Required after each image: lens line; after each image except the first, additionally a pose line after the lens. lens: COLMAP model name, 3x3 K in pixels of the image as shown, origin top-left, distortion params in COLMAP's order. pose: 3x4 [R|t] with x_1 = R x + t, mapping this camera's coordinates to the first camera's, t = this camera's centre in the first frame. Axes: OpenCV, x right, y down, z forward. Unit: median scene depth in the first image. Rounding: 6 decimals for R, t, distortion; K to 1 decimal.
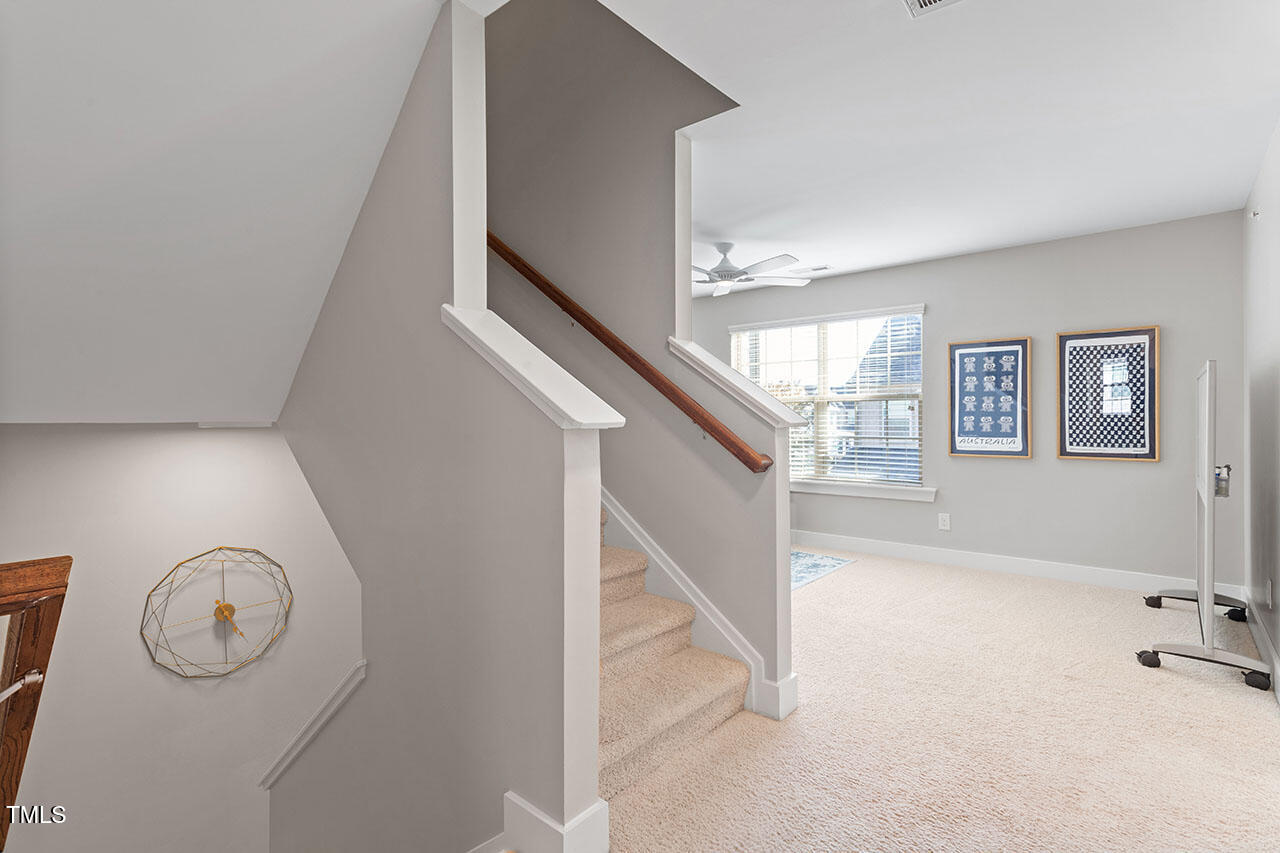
lens RADIAL K [[609.6, 0, 638.3], [0, 609.6, 421.8], [0, 0, 1]] dist [0.004783, -0.000540]
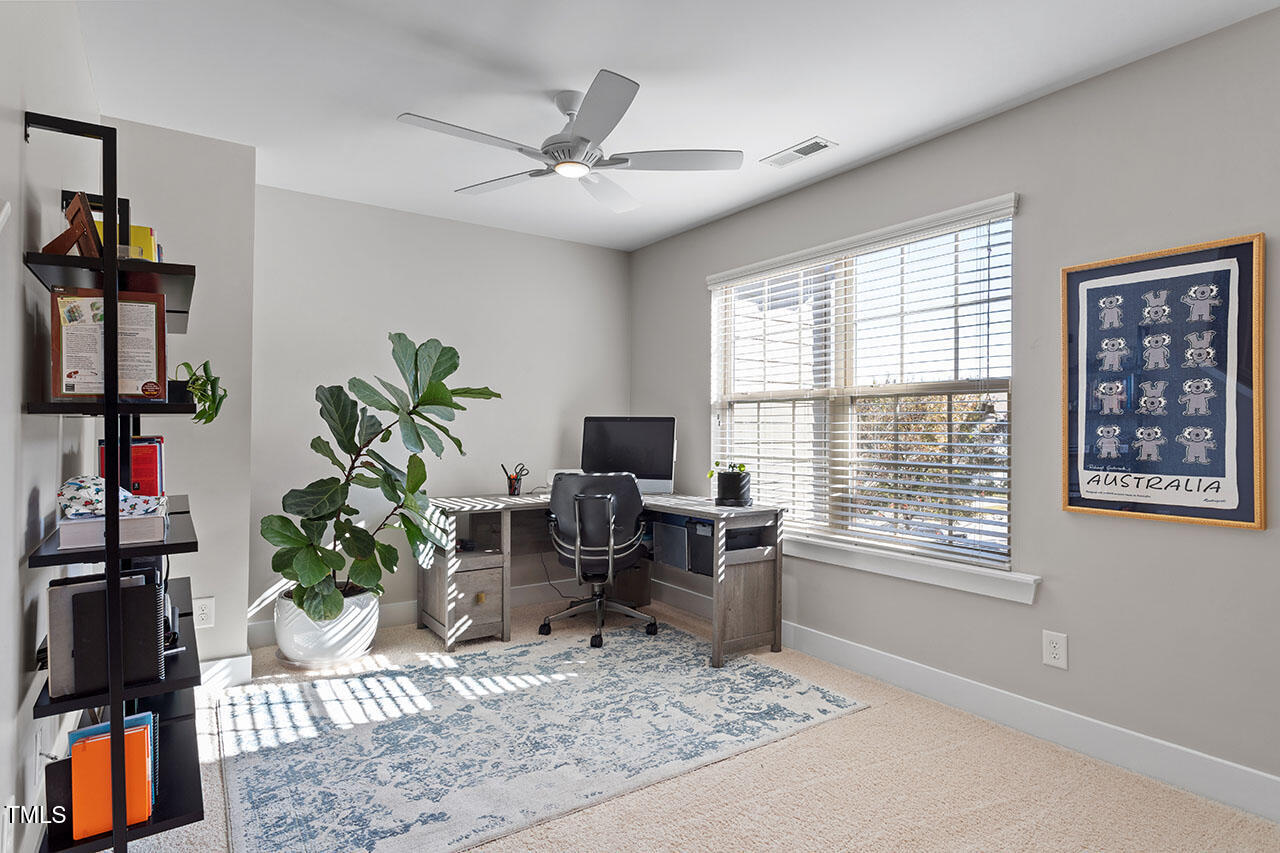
lens RADIAL K [[671.5, 0, 640.6], [0, 671.5, 427.8], [0, 0, 1]] dist [-0.003586, -0.000962]
pose [[0.969639, 0.004670, -0.244496, 0.330566], [-0.005051, 0.999987, -0.000932, -0.005343], [0.244489, 0.002139, 0.969650, 0.437334]]
